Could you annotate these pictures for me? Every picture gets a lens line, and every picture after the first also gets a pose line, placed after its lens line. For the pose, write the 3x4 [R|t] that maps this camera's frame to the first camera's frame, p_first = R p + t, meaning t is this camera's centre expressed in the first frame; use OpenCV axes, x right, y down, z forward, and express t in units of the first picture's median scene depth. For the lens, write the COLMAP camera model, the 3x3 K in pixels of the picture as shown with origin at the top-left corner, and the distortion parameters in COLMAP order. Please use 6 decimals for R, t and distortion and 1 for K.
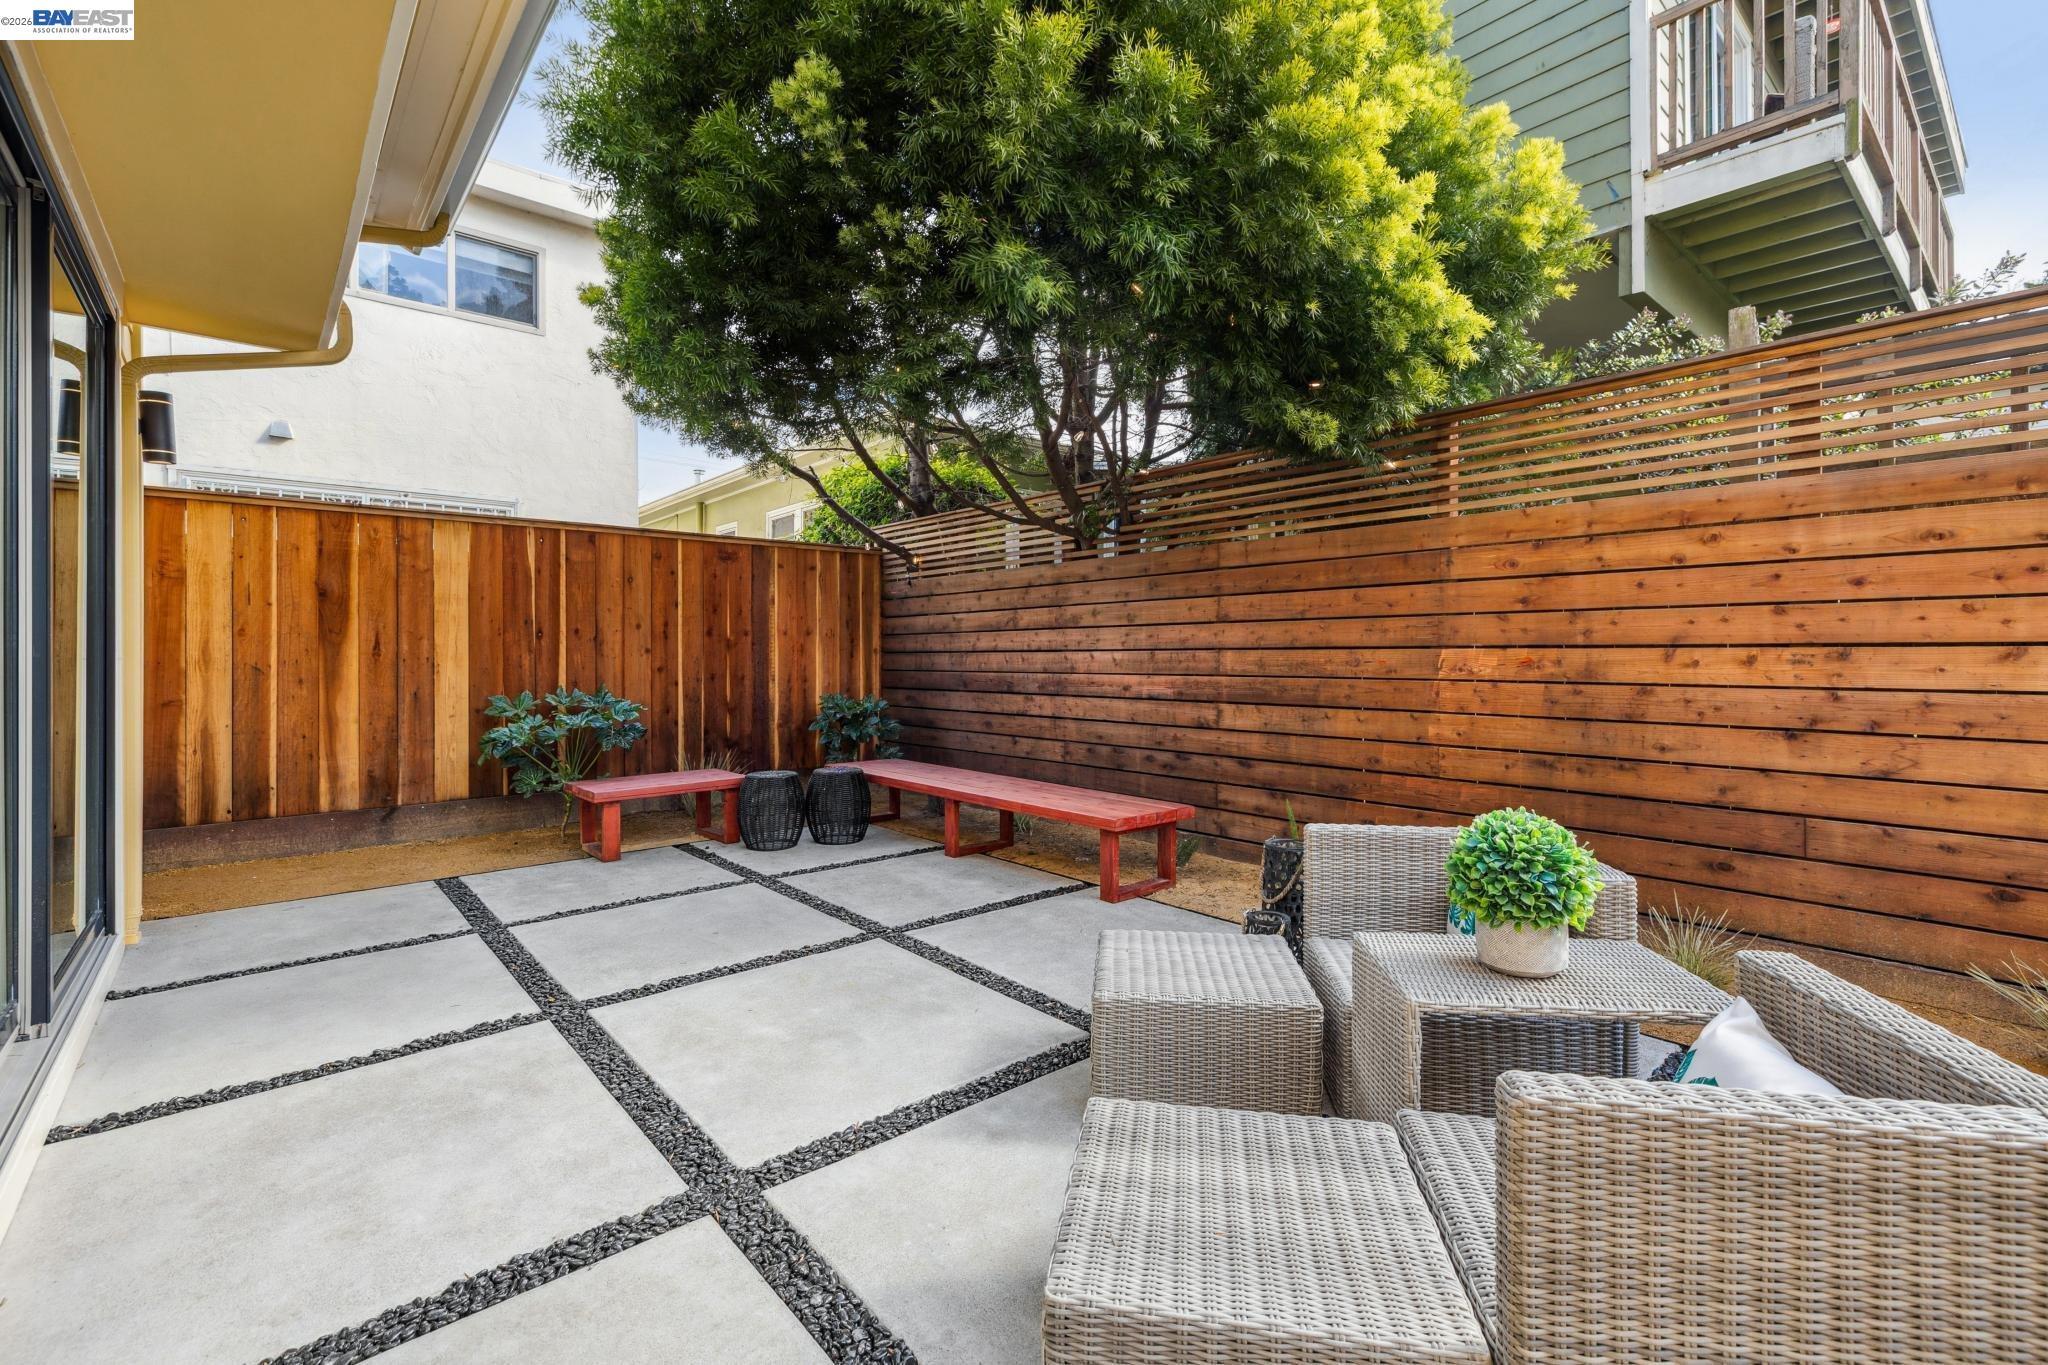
lens RADIAL K [[918.7, 0, 991.6], [0, 918.7, 655.0], [0, 0, 1]] dist [-0.002568, 0.000041]
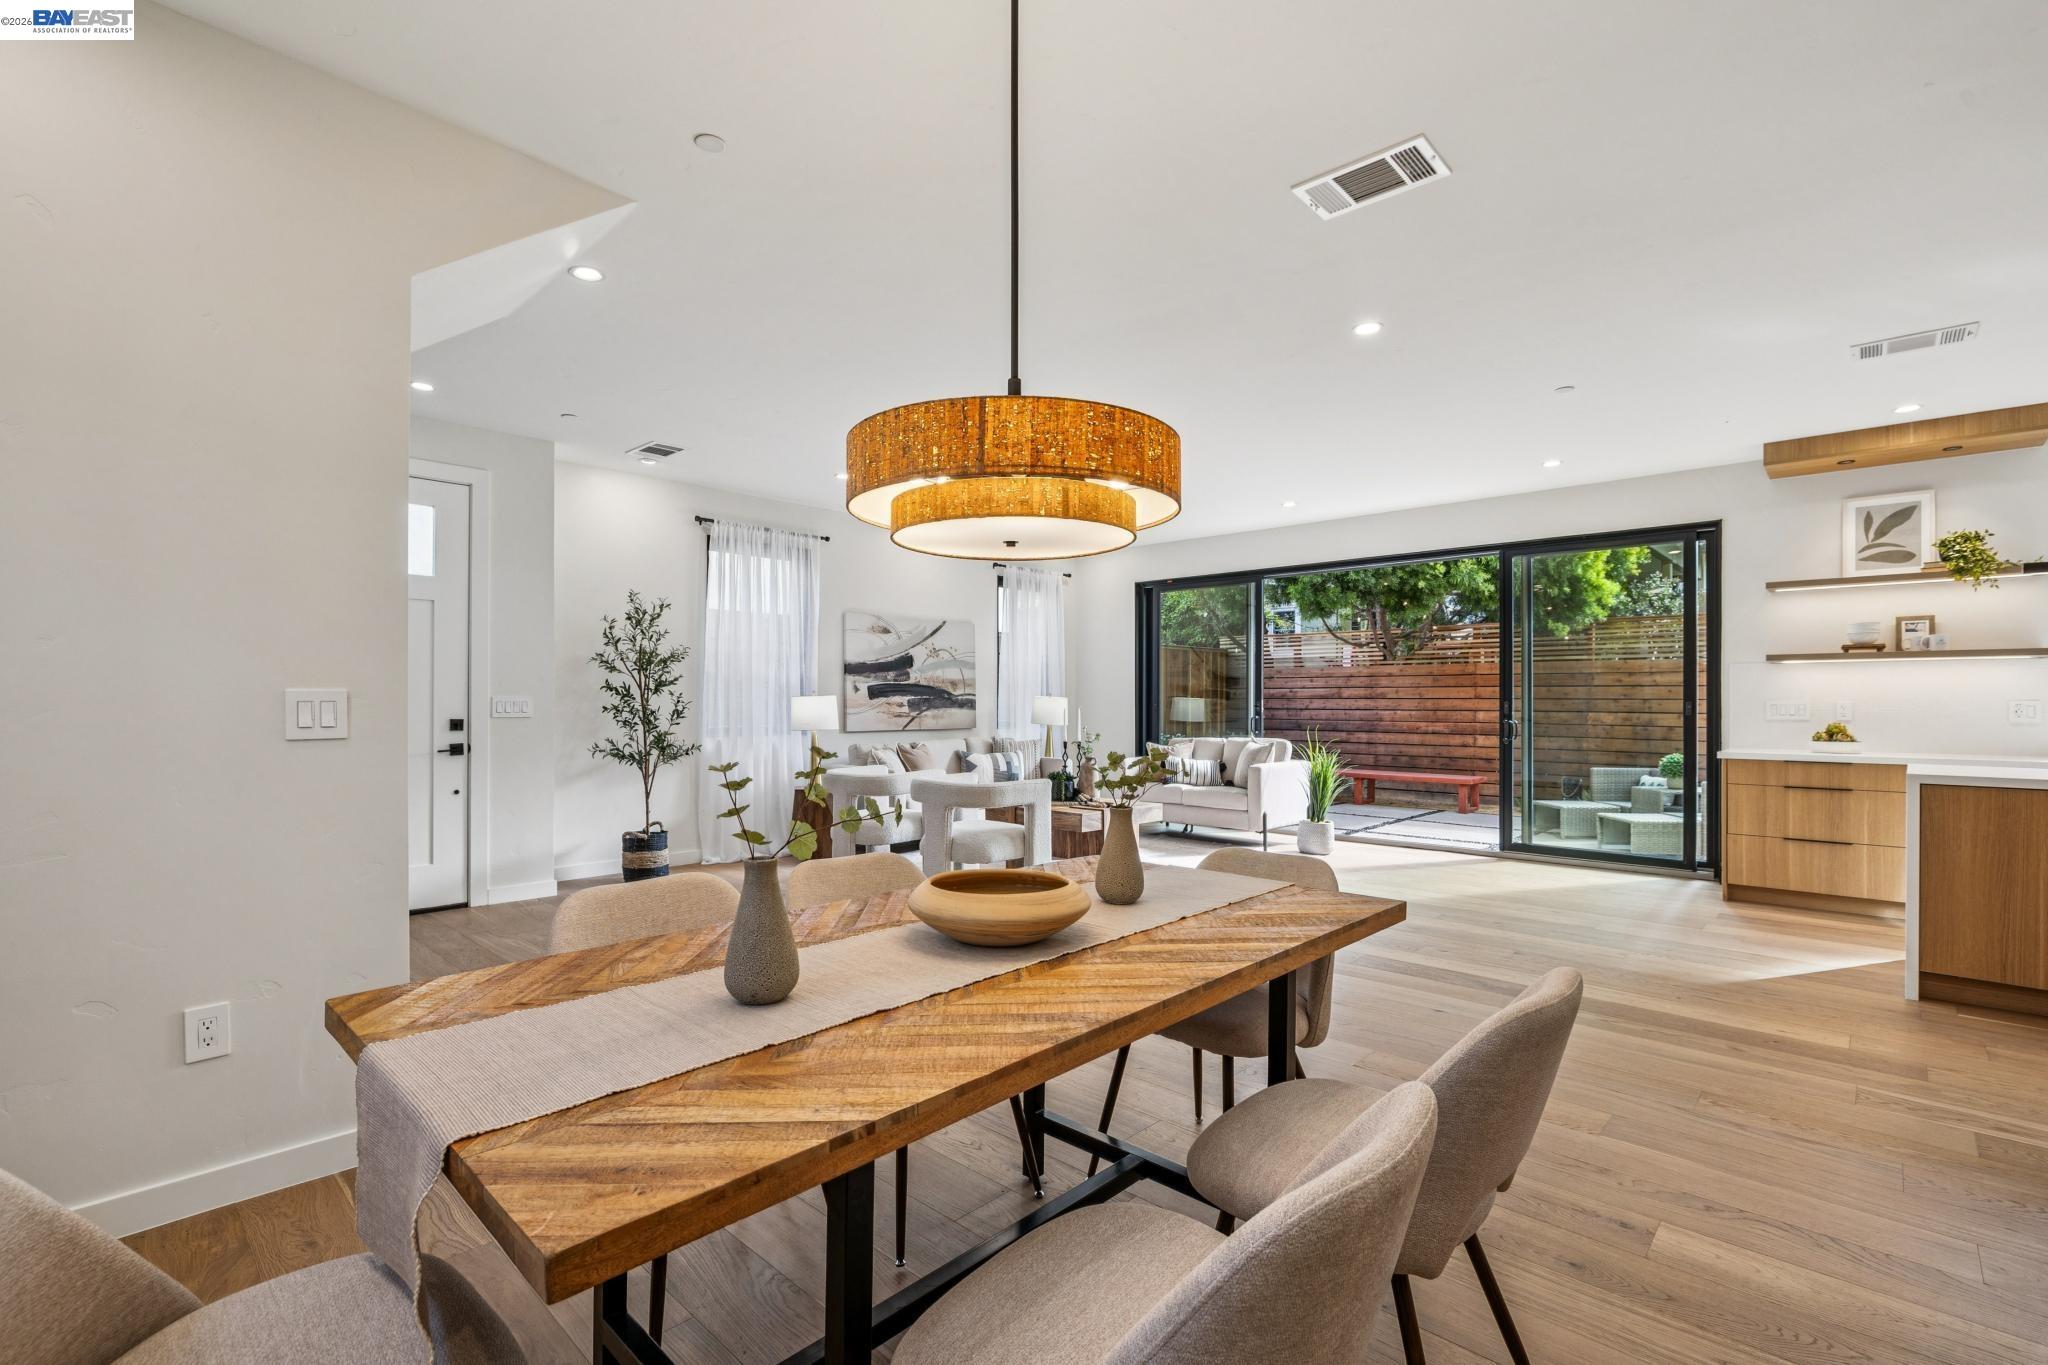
lens RADIAL K [[918.7, 0, 1027.5], [0, 918.7, 702.4], [0, 0, 1]] dist [-0.002568, 0.000041]
pose [[0.988702, 0.012919, 0.149337, -1.346800], [-0.012651, 0.999916, -0.002746, -0.007945], [-0.149360, 0.000826, 0.988783, -1.207908]]
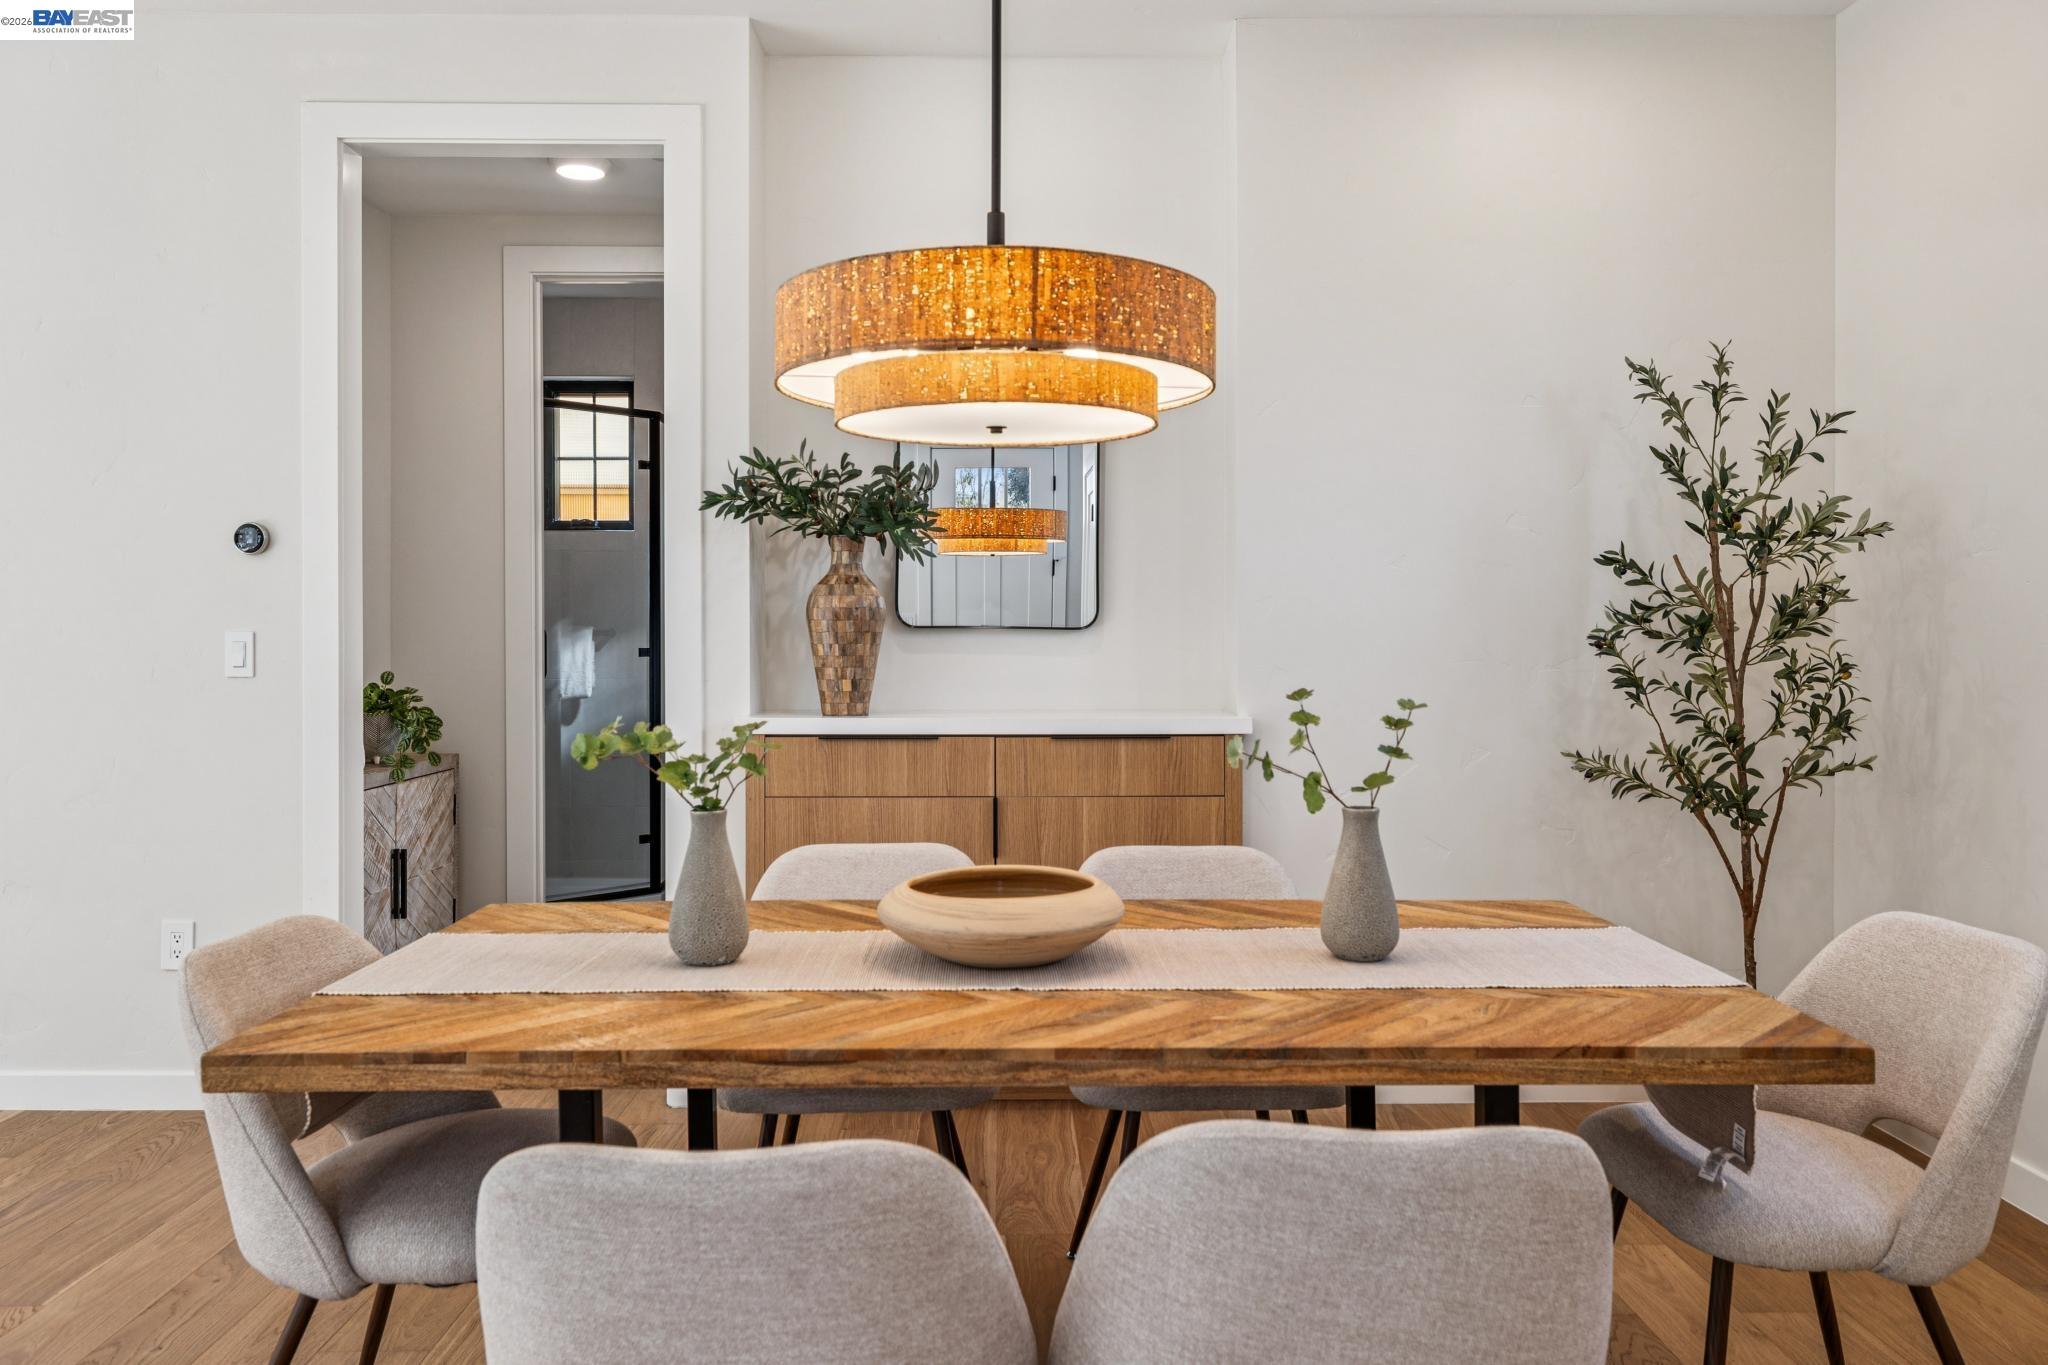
lens RADIAL K [[1470.1, 0, 1026.8], [0, 1470.1, 637.2], [0, 0, 1]] dist [-0.008014, -0.001586]
pose [[-0.791745, 0.008473, 0.610793, -1.584614], [0.009286, 0.999955, -0.001834, -0.009379], [-0.610781, 0.004220, -0.791788, -0.471365]]
